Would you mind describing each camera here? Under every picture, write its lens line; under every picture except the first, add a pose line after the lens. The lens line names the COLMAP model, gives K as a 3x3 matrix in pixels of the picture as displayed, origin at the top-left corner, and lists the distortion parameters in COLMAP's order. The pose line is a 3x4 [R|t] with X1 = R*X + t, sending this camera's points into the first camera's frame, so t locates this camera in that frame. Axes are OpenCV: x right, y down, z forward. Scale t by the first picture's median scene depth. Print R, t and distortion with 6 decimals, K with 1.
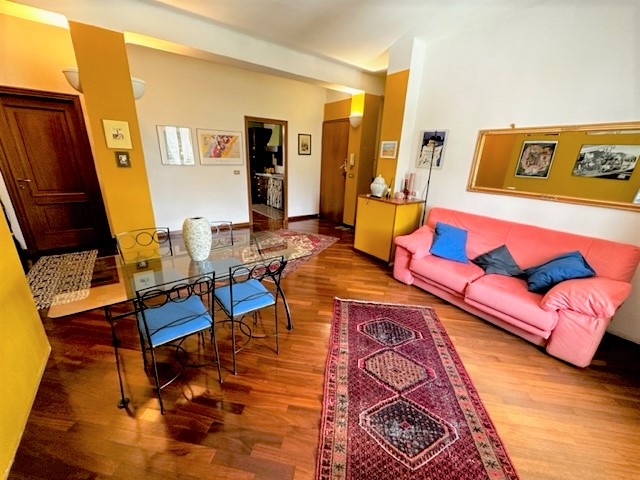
lens RADIAL K [[252.4, 0, 322.9], [0, 252.4, 237.5], [0, 0, 1]] dist [-0.008616, -0.000022]
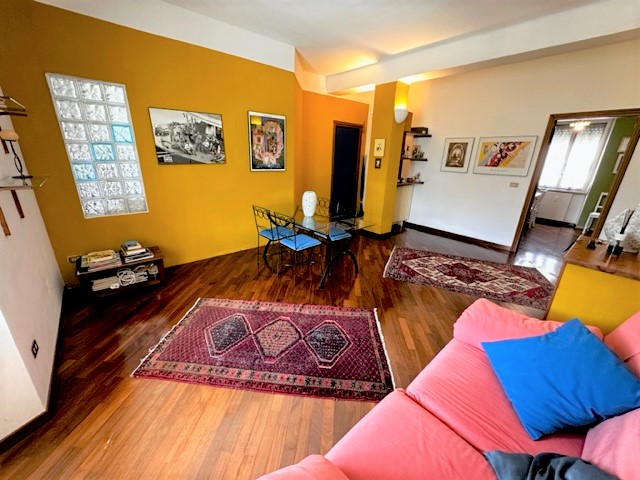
lens RADIAL K [[252.8, 0, 320.0], [0, 252.8, 240.0], [0, 0, 1]] dist [-0.011505, -0.000056]
pose [[0.061105, 0.287993, -0.955681, 0.850791], [-0.333844, 0.908223, 0.252346, -0.157413], [0.940646, 0.303629, 0.151641, 0.581026]]
